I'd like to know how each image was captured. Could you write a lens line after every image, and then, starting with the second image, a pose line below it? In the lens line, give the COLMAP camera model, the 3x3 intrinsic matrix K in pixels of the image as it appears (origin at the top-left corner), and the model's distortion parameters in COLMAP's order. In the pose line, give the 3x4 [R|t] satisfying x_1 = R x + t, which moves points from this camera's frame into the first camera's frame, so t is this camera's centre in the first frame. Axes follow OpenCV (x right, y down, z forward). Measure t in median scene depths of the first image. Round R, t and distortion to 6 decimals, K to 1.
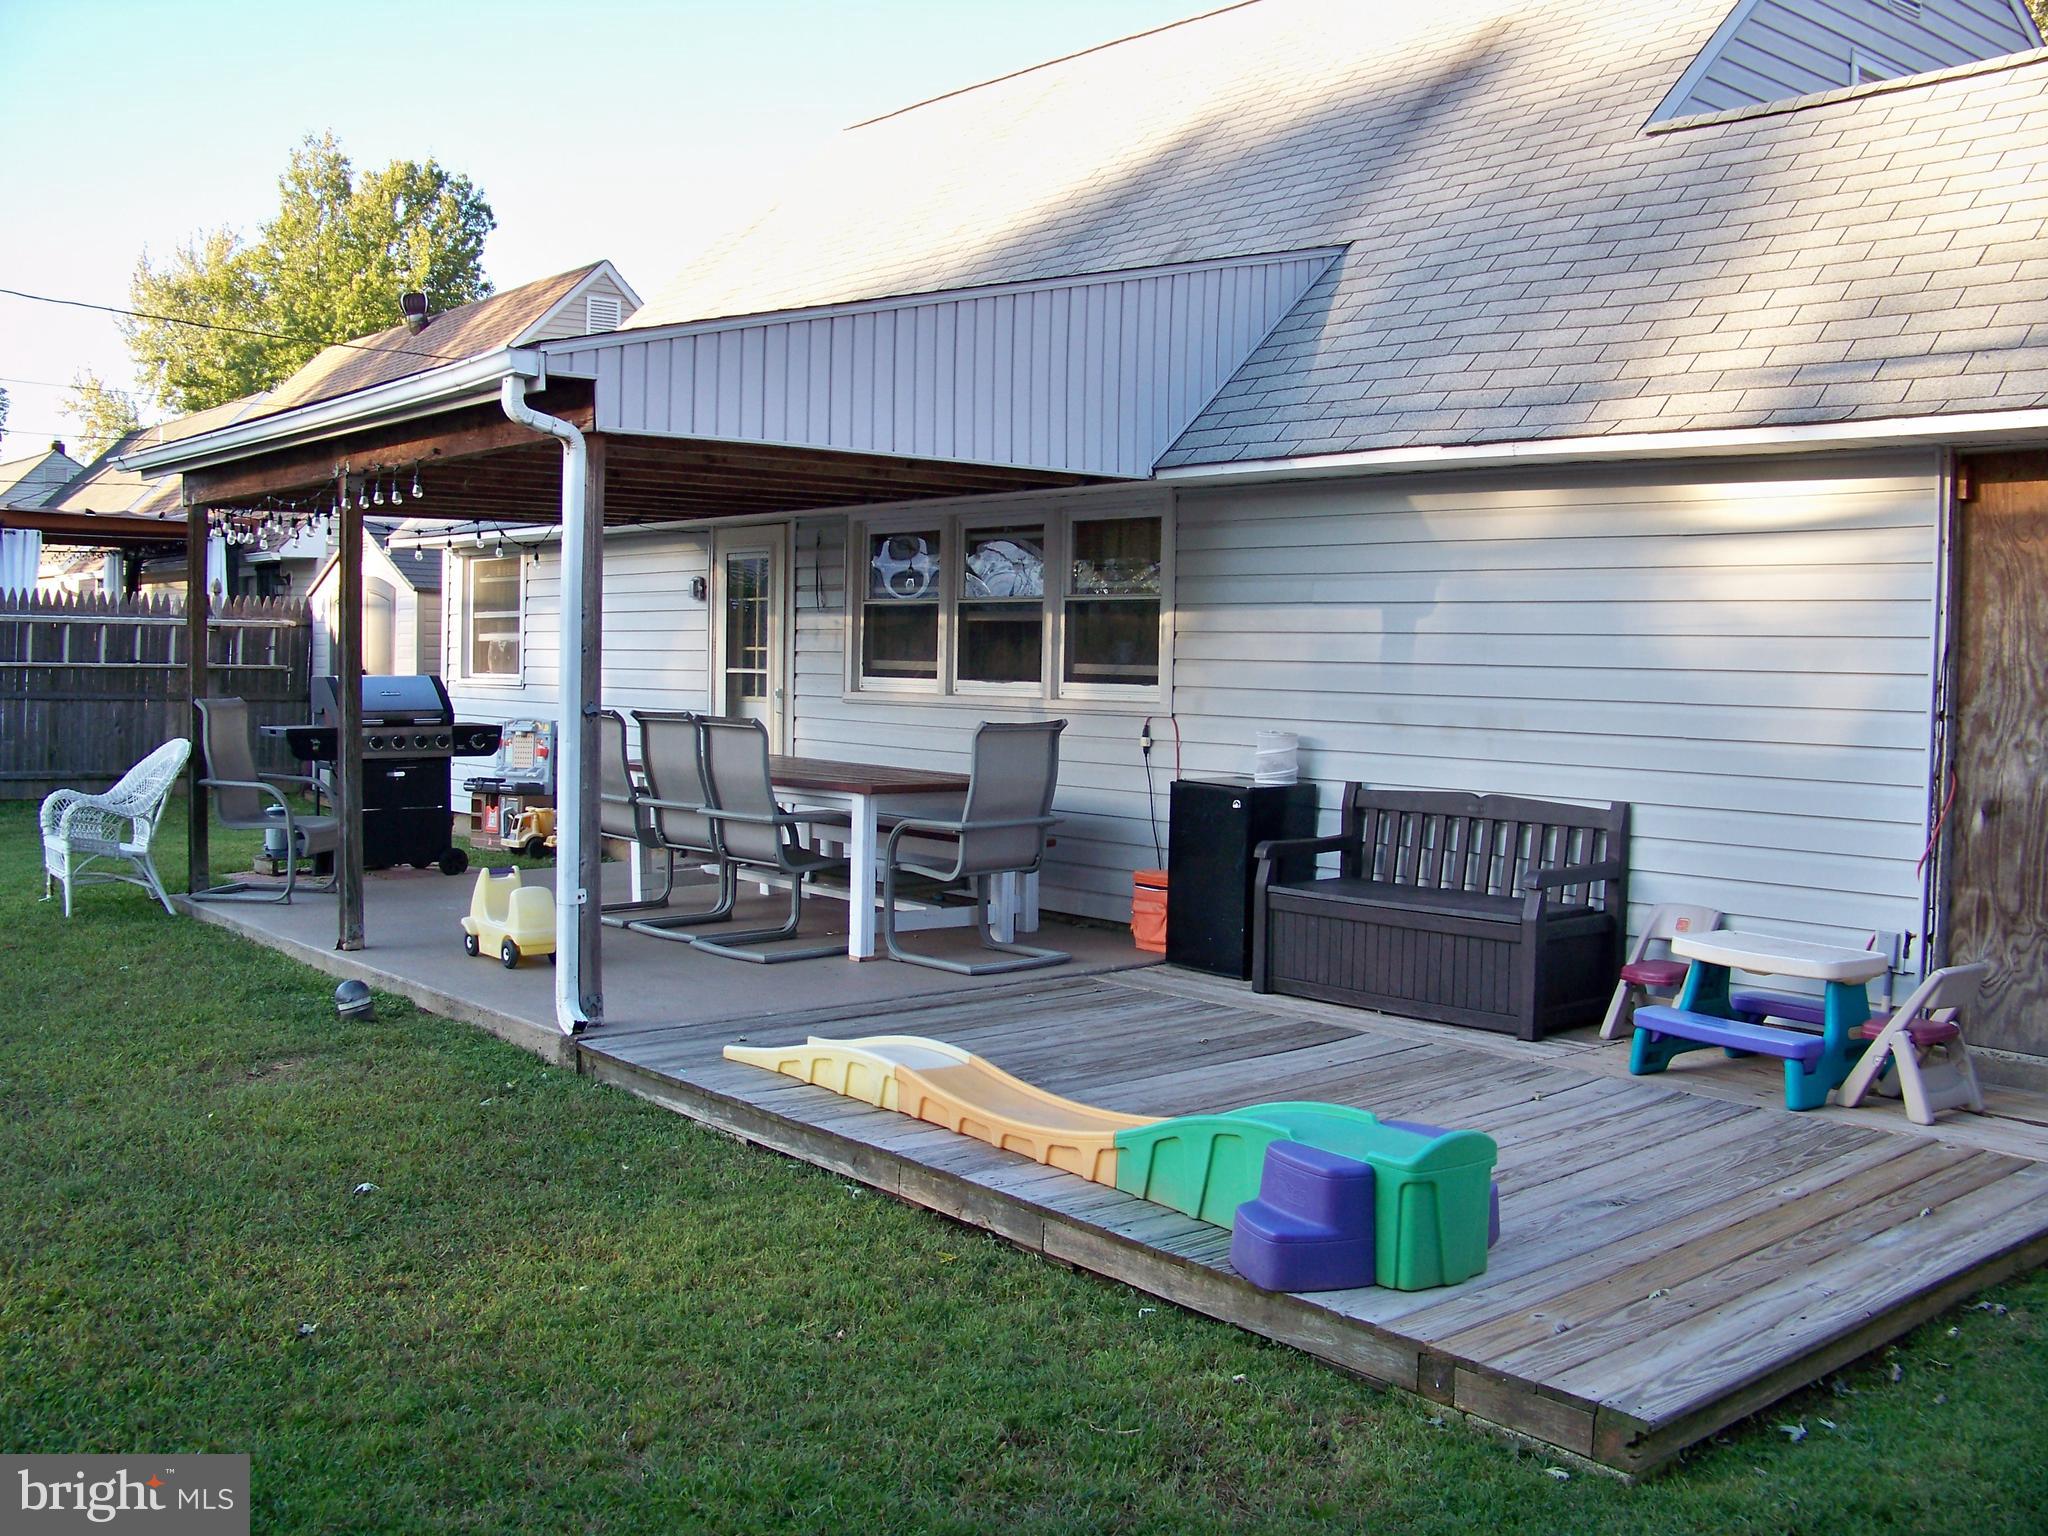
lens RADIAL K [[2014.0, 0, 1023.1], [0, 2014.0, 700.6], [0, 0, 1]] dist [-0.258056, 0.309555]
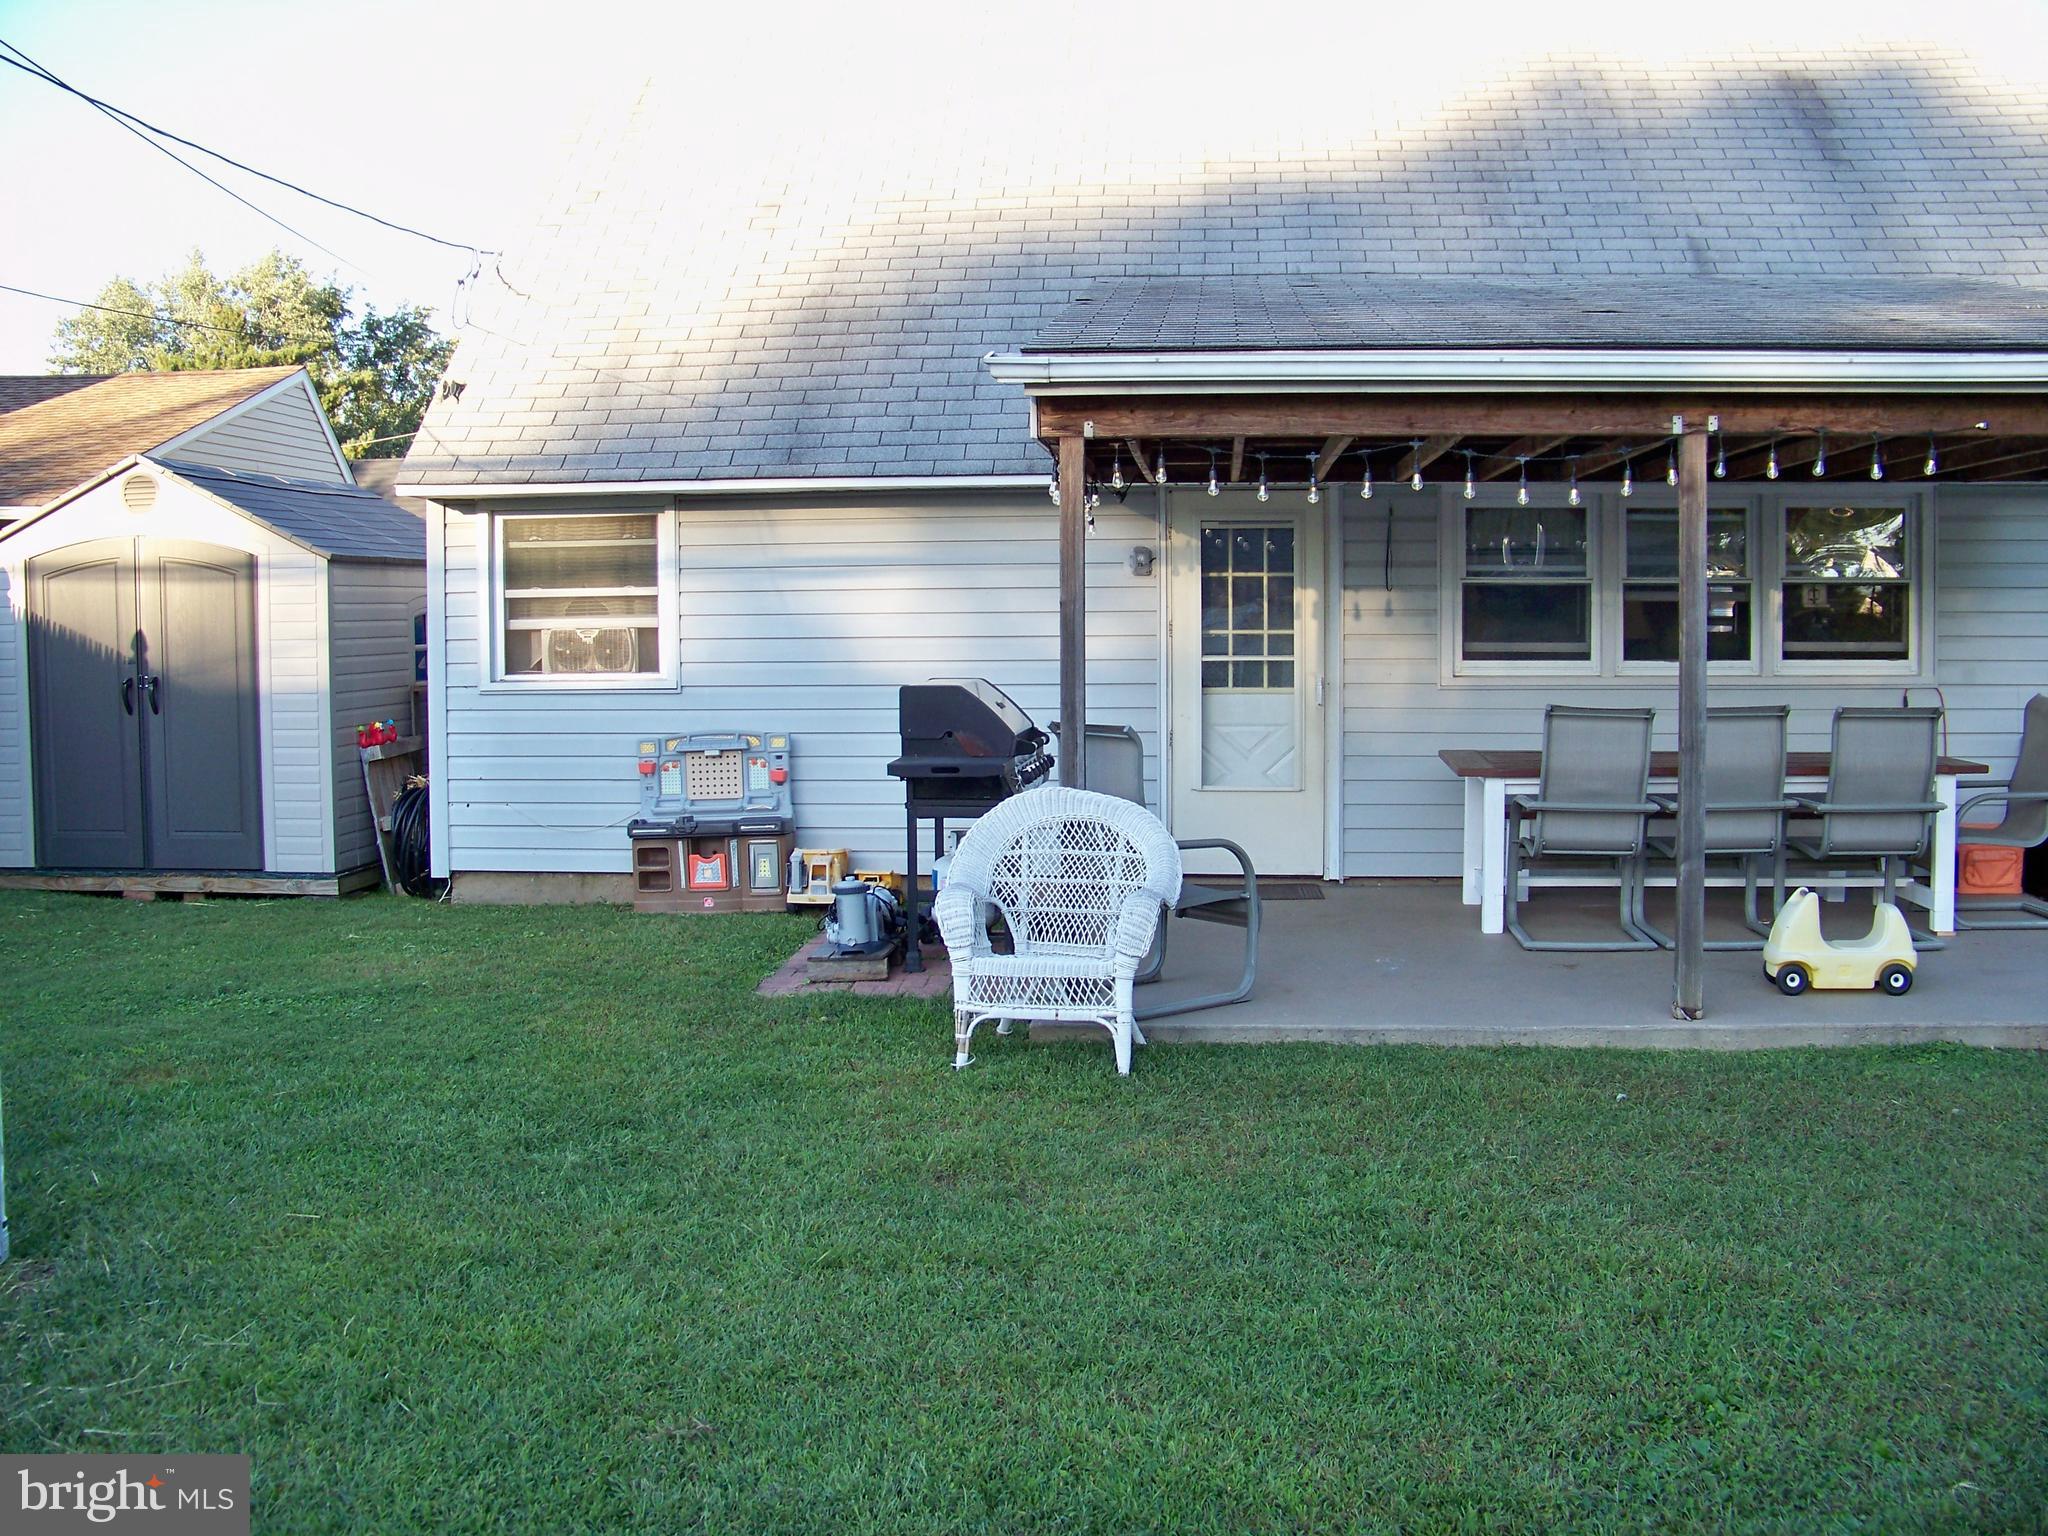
lens RADIAL K [[2014.0, 0, 1023.1], [0, 2014.0, 700.6], [0, 0, 1]] dist [-0.258056, 0.309555]
pose [[0.716808, -0.052222, 0.695312, -1.006408], [0.030823, 0.998590, 0.043225, -0.046104], [-0.696589, -0.009553, 0.717407, 0.562419]]
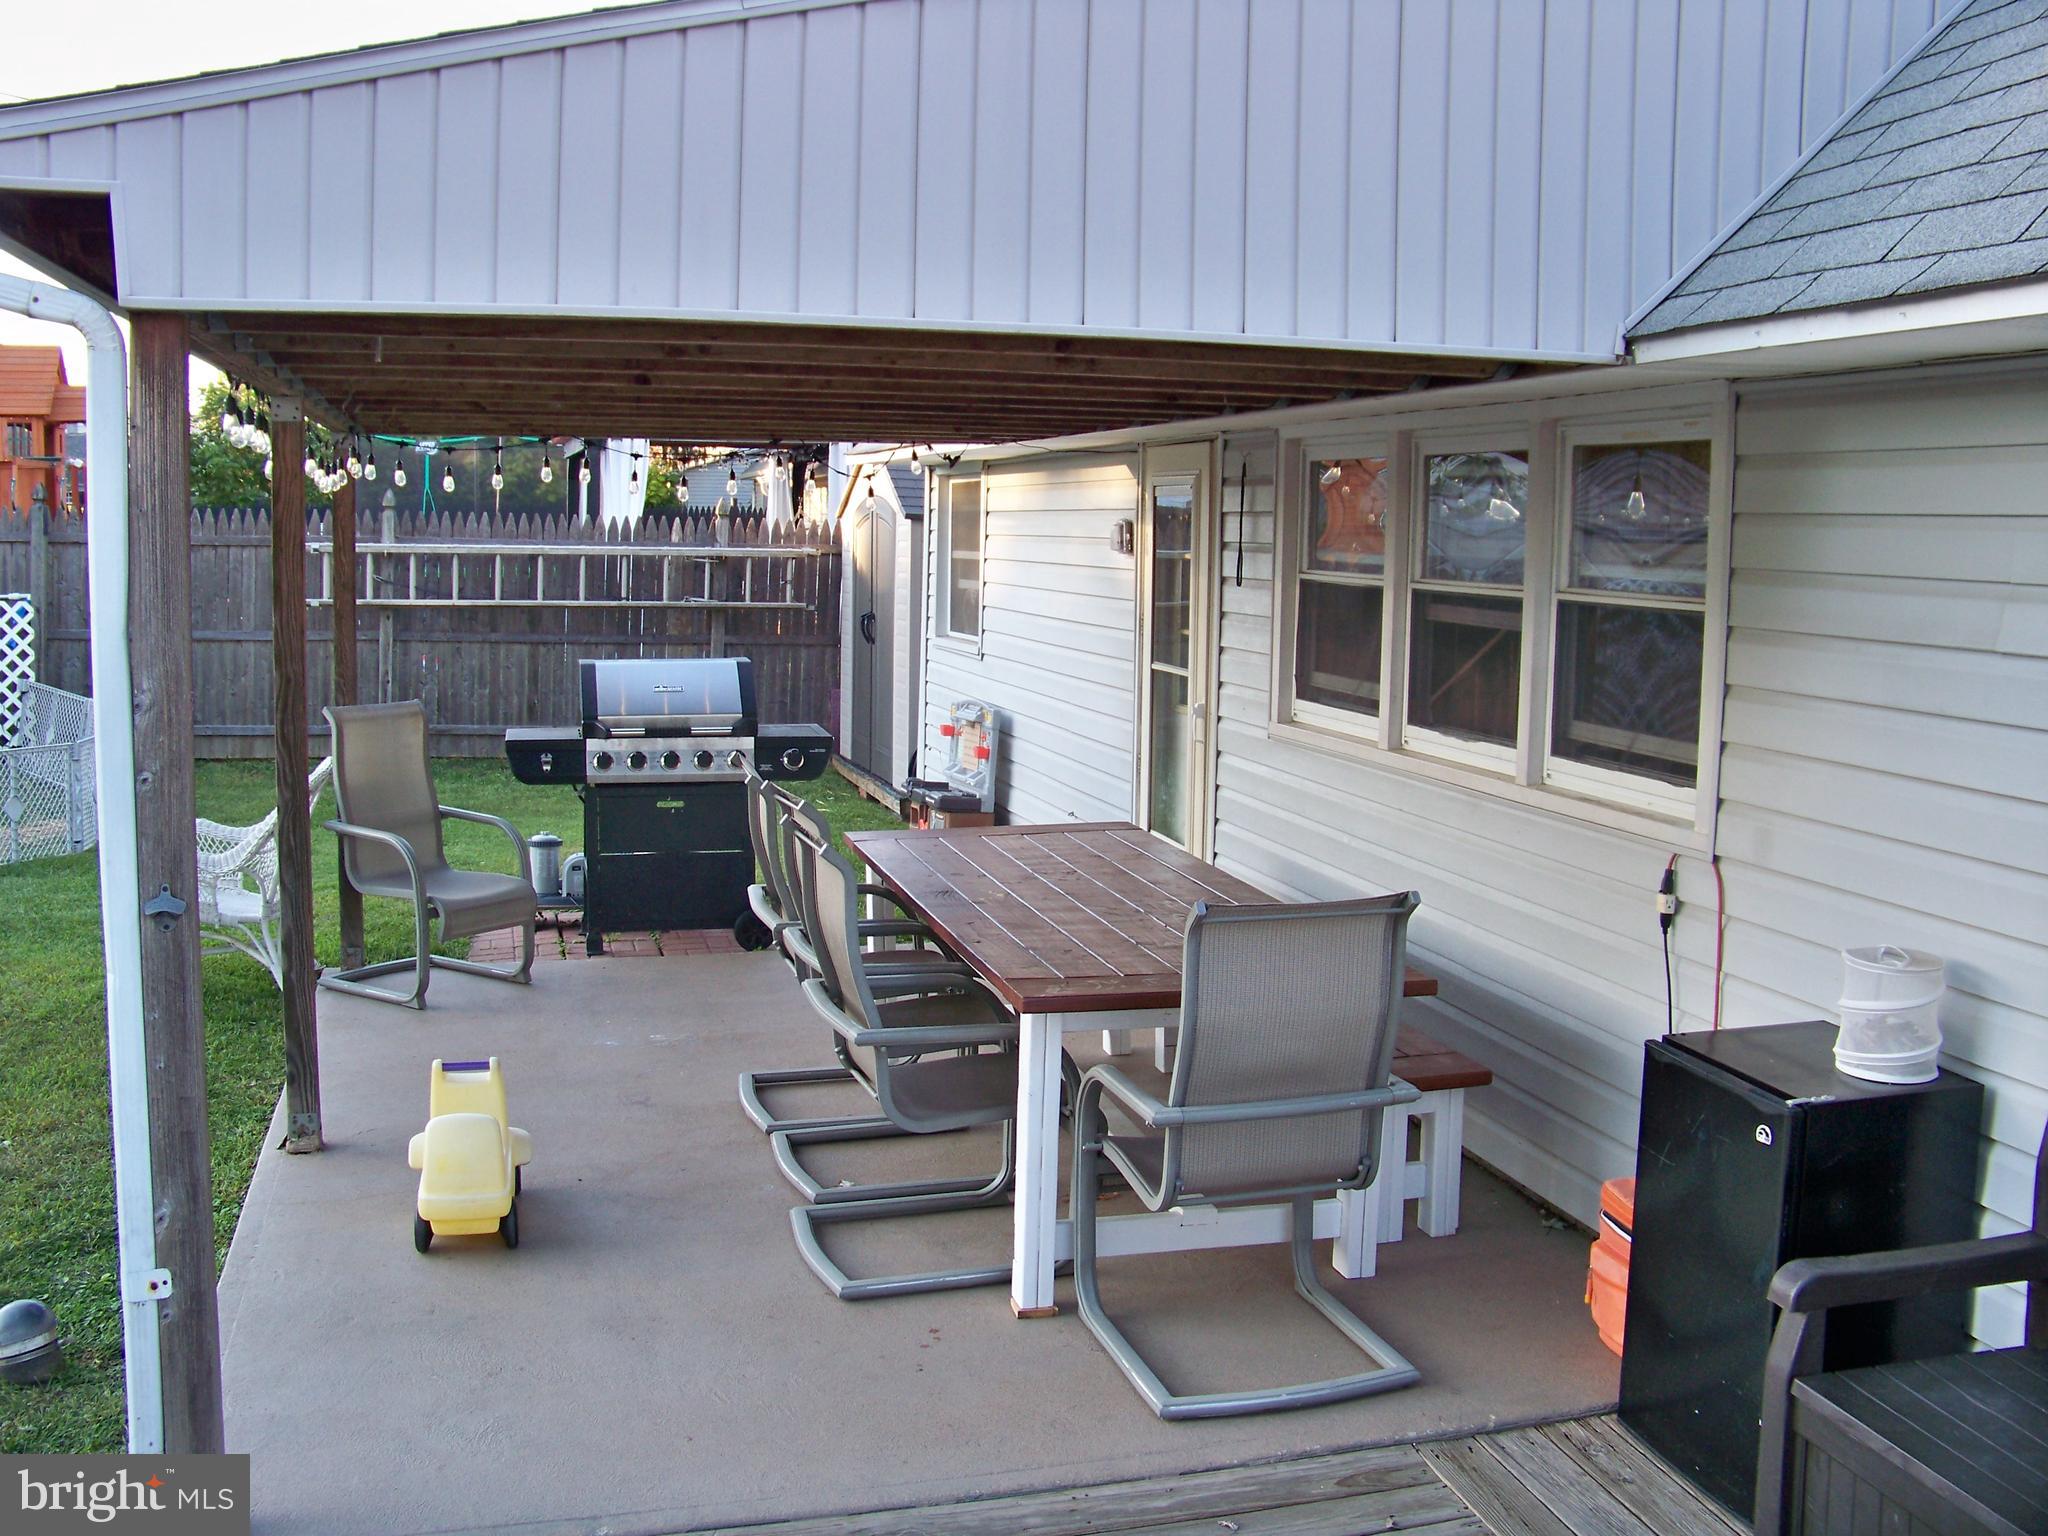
lens RADIAL K [[2001.9, 0, 1023.9], [0, 2001.9, 667.4], [0, 0, 1]] dist [-0.264929, 0.338844]
pose [[0.902347, 0.032608, -0.429775, 0.119349], [-0.014010, 0.998826, 0.046367, -0.055577], [0.430783, -0.035818, 0.901745, 0.500258]]
